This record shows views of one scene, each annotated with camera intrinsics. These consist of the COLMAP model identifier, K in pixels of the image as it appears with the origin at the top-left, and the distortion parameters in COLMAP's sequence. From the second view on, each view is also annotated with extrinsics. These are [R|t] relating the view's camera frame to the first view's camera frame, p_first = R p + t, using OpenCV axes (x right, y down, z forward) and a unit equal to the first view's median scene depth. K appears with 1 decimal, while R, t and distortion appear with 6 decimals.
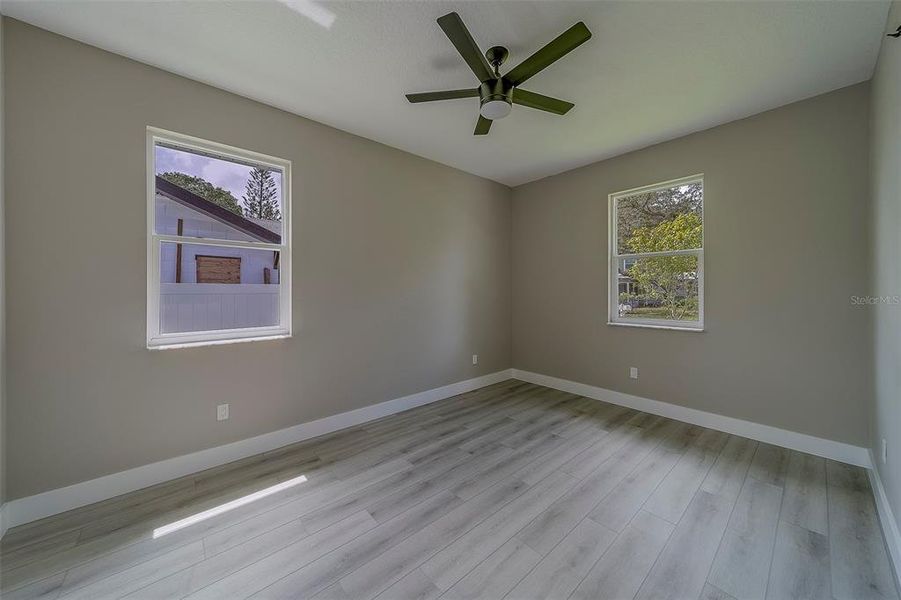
lens RADIAL K [[320.2, 0, 456.5], [0, 320.2, 292.4], [0, 0, 1]] dist [0.006512, -0.000037]
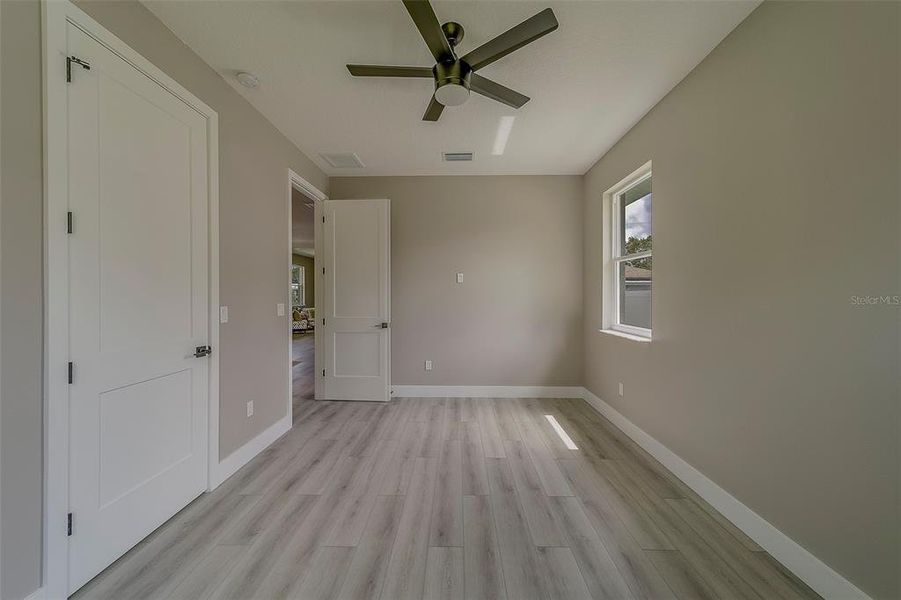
lens RADIAL K [[320.2, 0, 456.5], [0, 320.2, 292.4], [0, 0, 1]] dist [0.006512, -0.000037]
pose [[-0.668054, -0.001617, -0.744111, 0.790781], [-0.005517, 0.999981, 0.002780, -0.019407], [0.744093, 0.005962, -0.668050, 1.604109]]
